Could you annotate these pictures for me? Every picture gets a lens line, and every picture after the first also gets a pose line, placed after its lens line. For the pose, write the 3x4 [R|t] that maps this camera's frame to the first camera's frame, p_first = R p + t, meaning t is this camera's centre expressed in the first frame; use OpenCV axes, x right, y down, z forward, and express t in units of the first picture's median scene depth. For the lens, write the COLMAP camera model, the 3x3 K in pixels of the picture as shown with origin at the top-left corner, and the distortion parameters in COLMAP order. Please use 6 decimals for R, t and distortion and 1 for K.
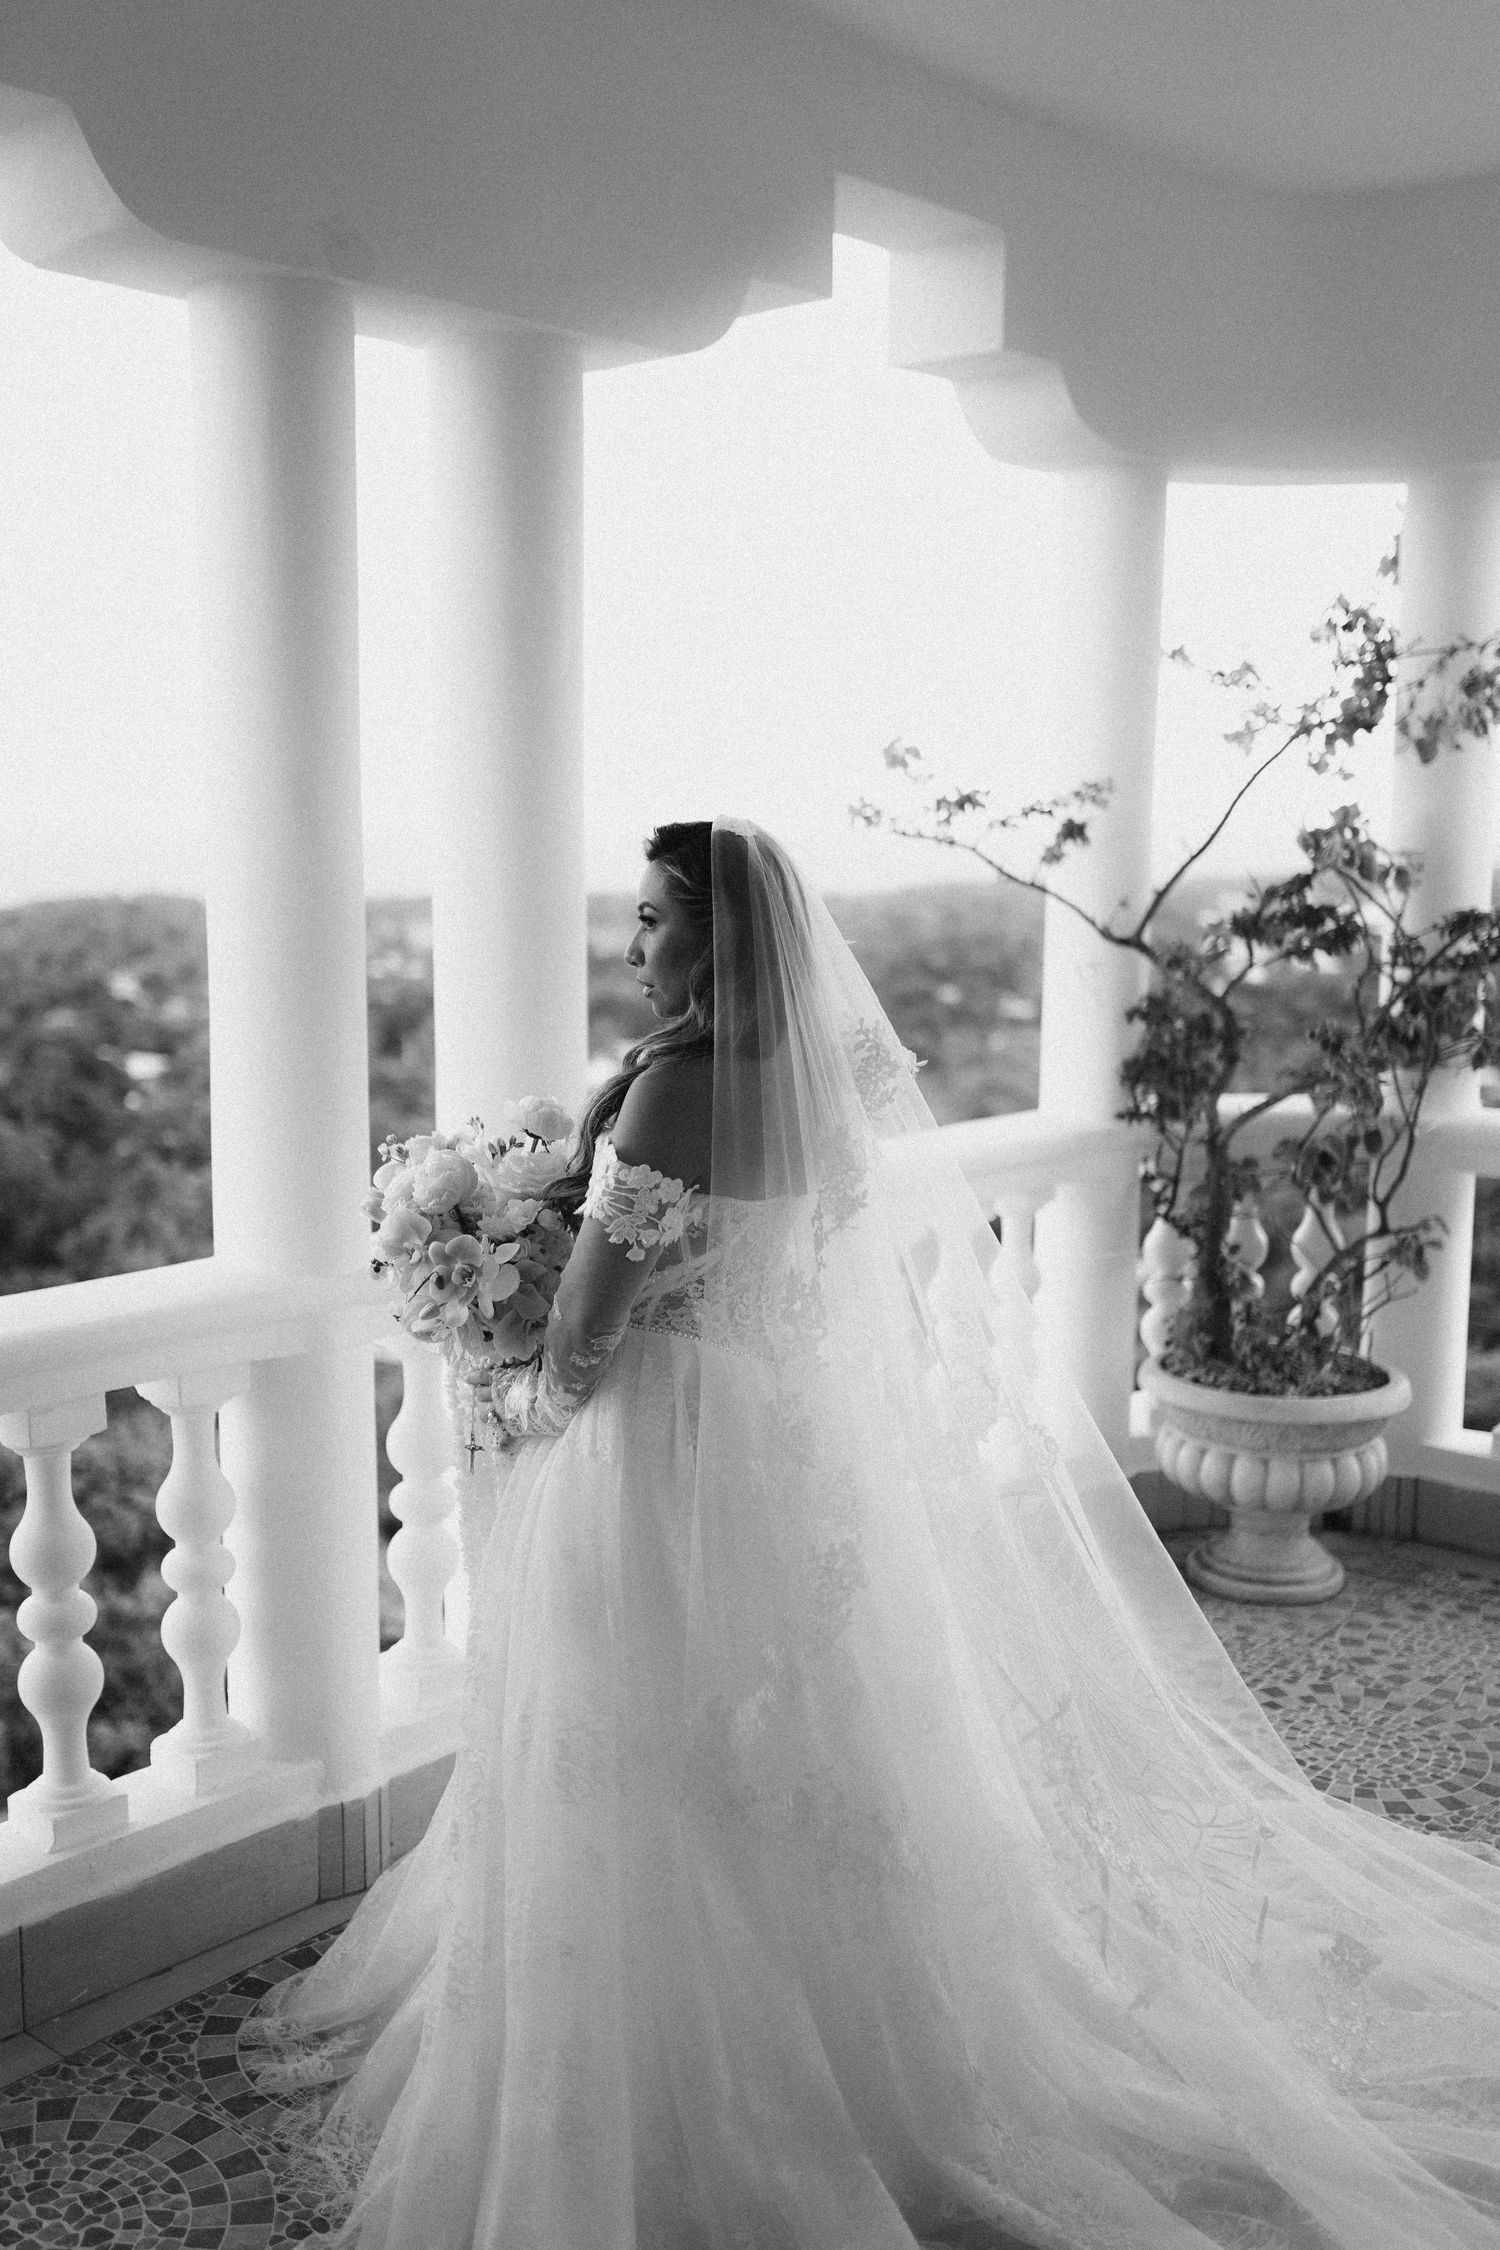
lens RADIAL K [[2249.7, 0, 761.9], [0, 2249.7, 1125.5], [0, 0, 1]] dist [-0.022819, 0.000000]
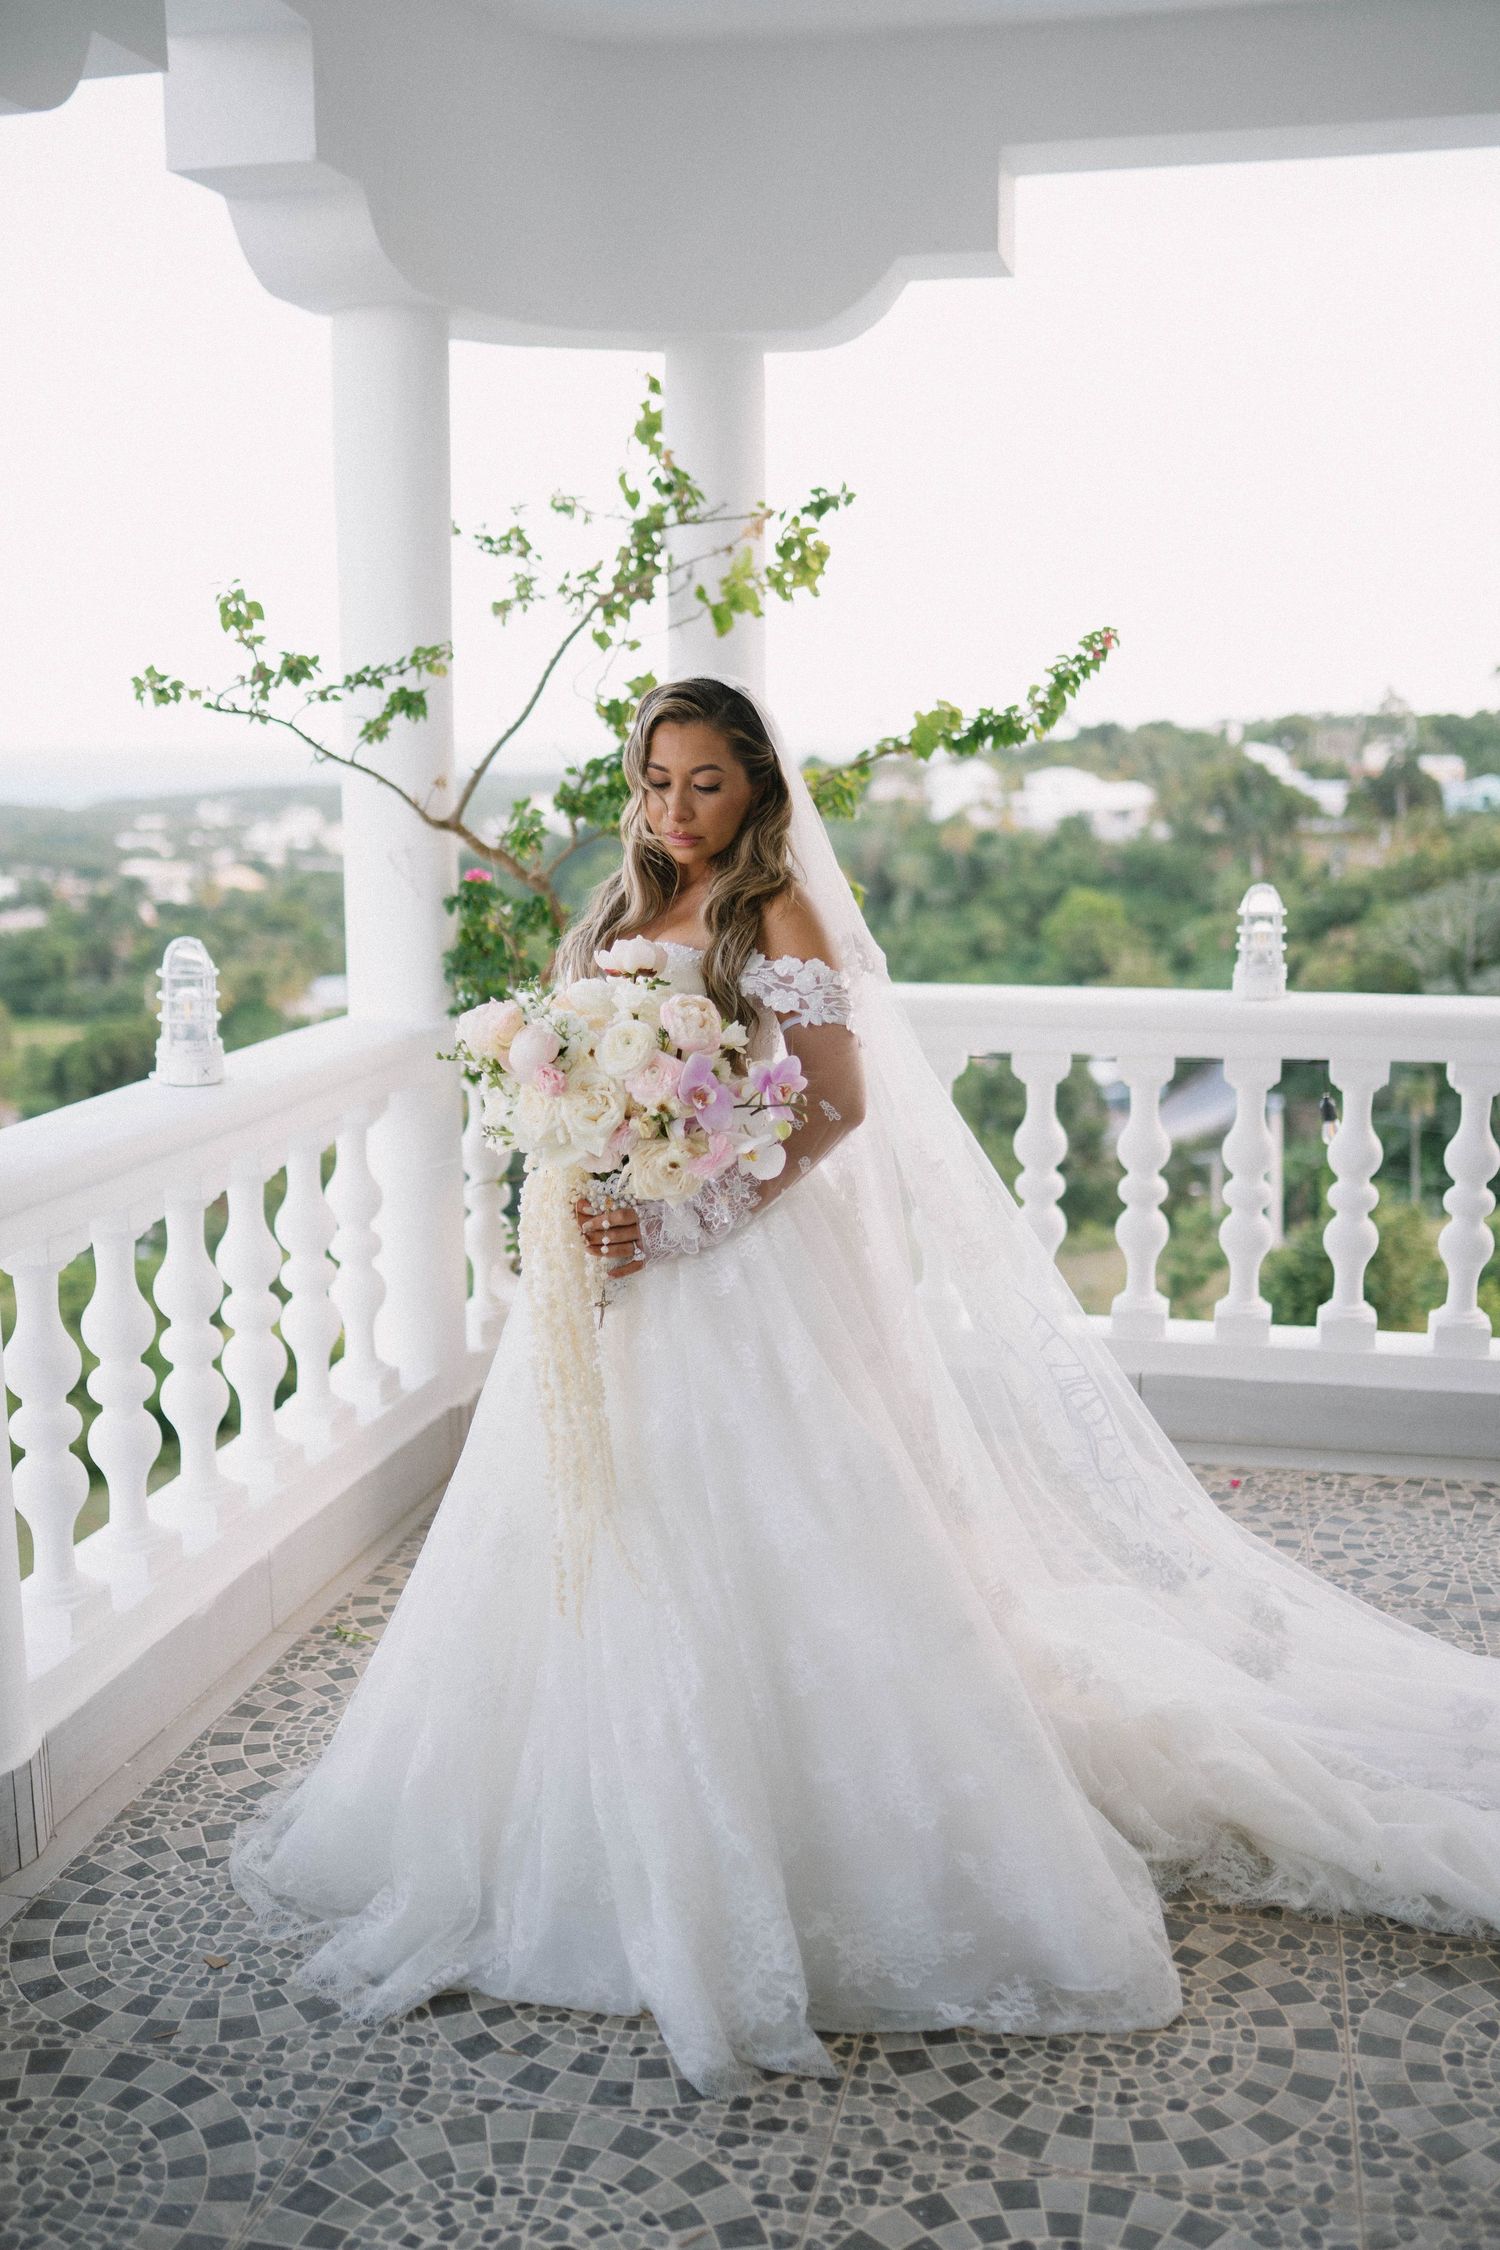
lens RADIAL K [[2249.7, 0, 745.9], [0, 2249.7, 1116.0], [0, 0, 1]] dist [-0.022819, 0.000000]
pose [[0.878494, -0.093501, 0.468514, -0.180579], [0.079720, 0.995602, 0.049212, 0.002617], [-0.471055, -0.005882, 0.882084, 0.120268]]
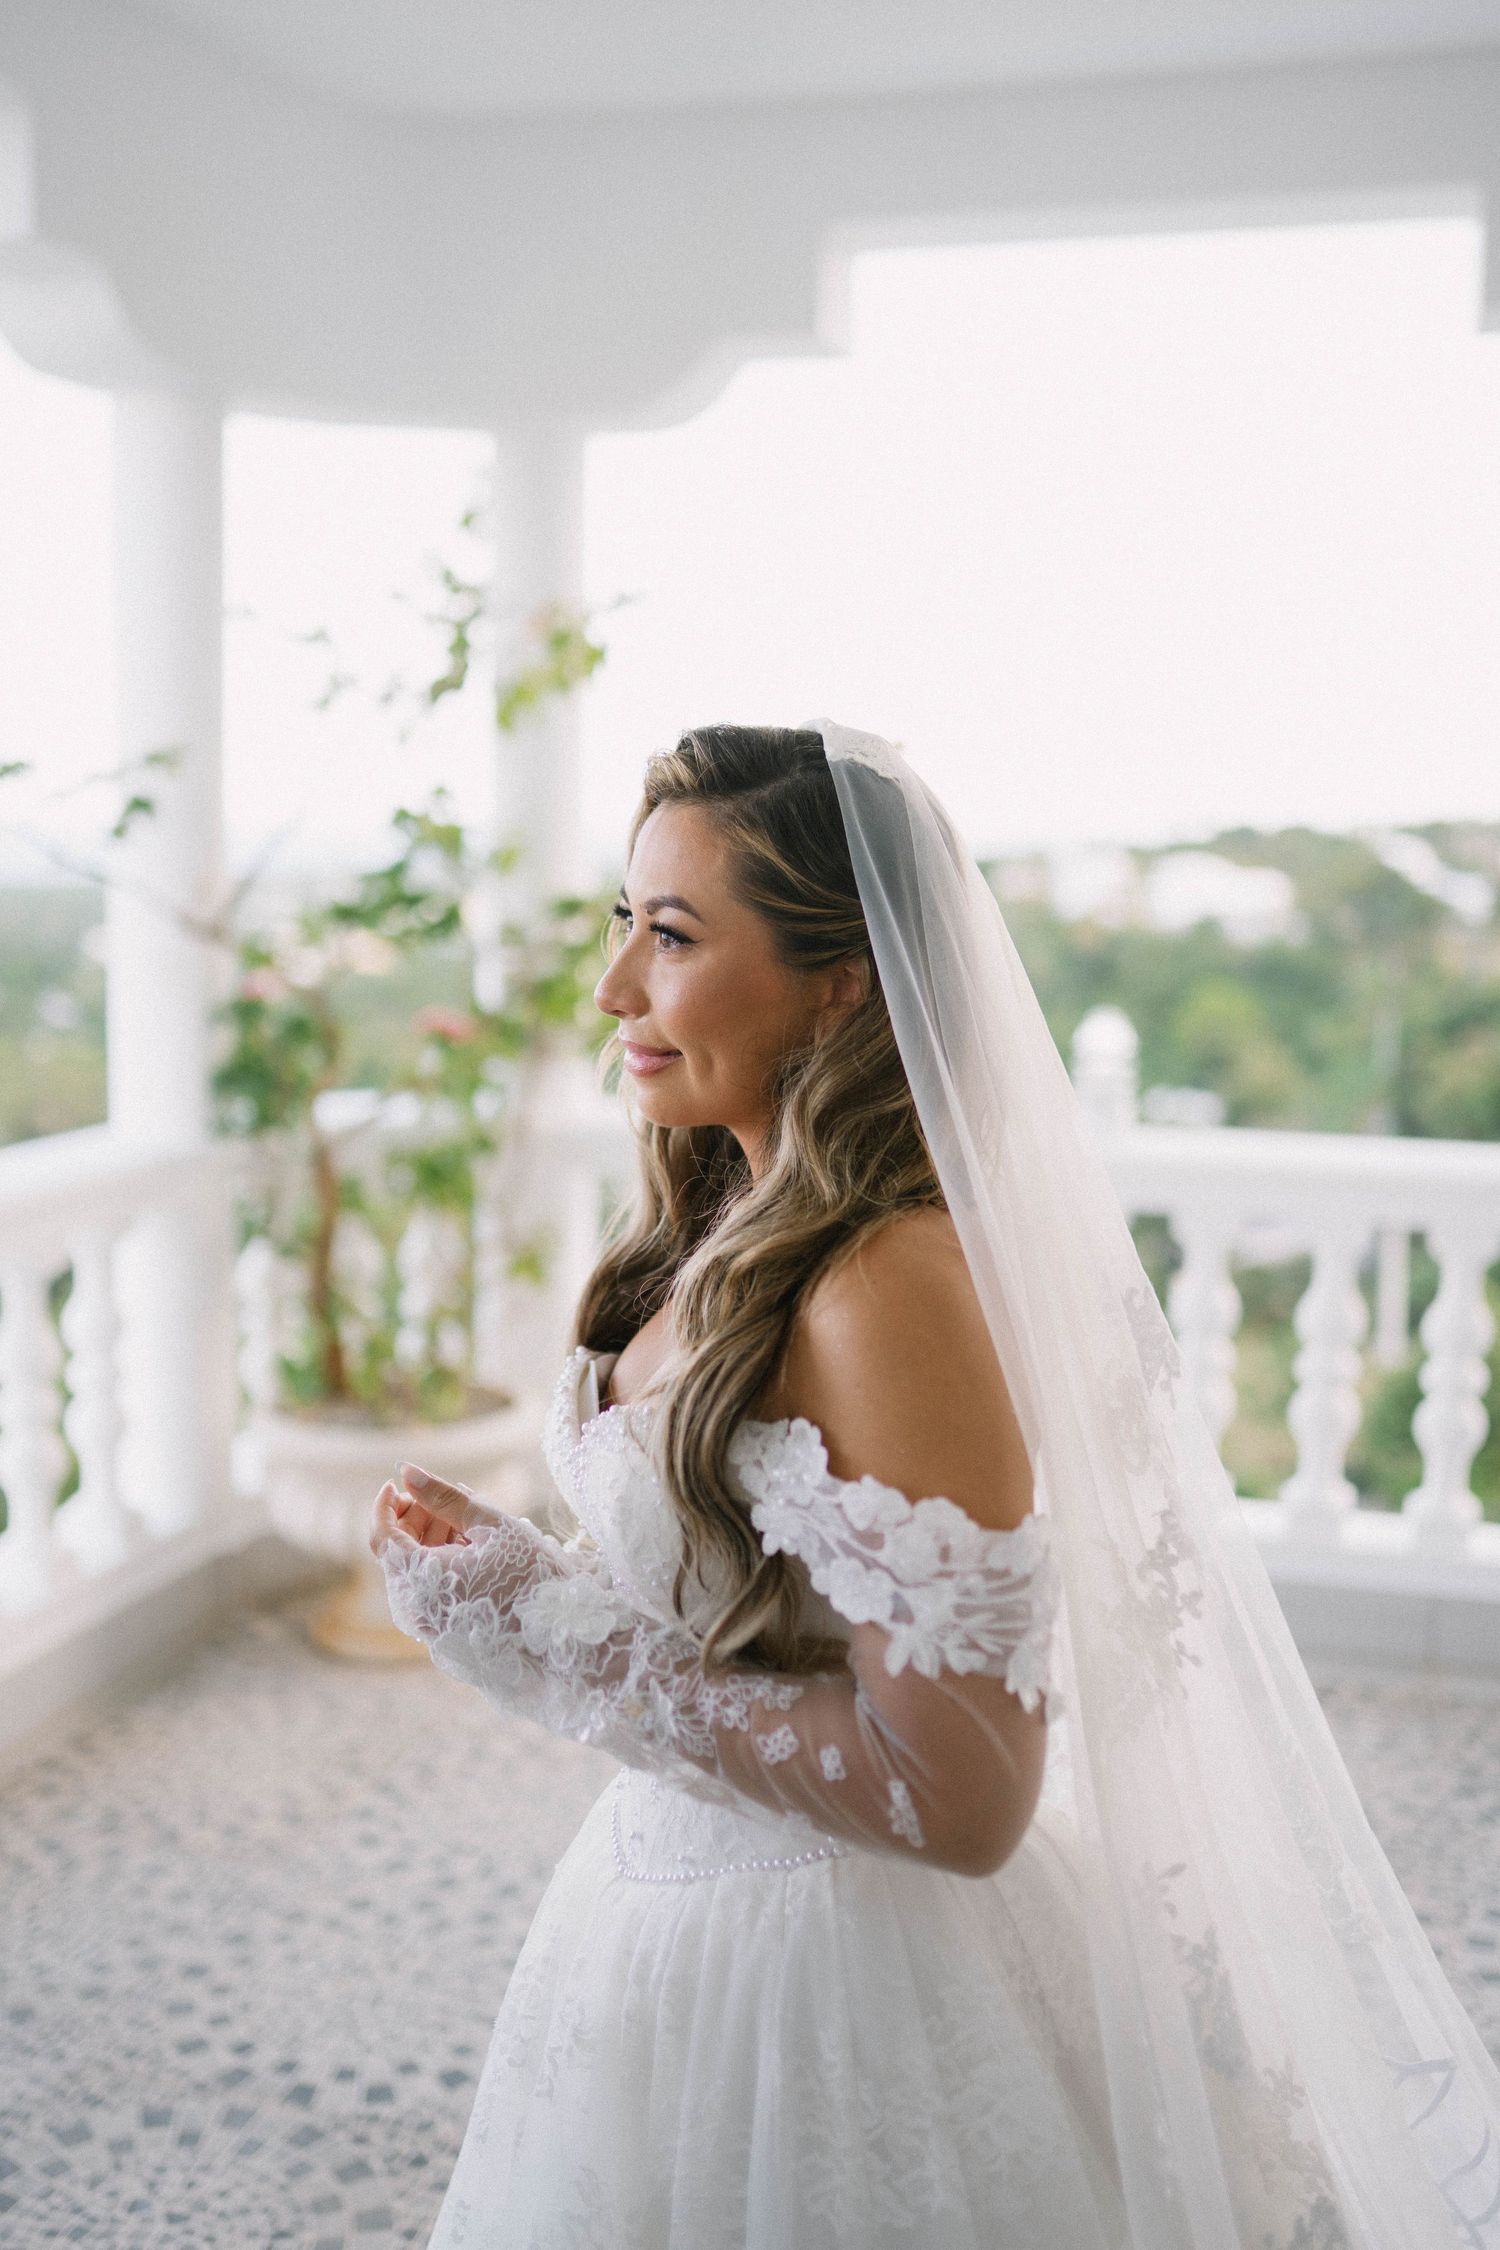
lens RADIAL K [[2249.7, 0, 754.2], [0, 2249.7, 1115.5], [0, 0, 1]] dist [-0.022819, 0.000000]
pose [[0.913142, -0.050193, 0.404539, 0.000262], [0.051564, 0.998641, 0.007513, -0.006590], [-0.404366, 0.013999, 0.914490, 0.118300]]
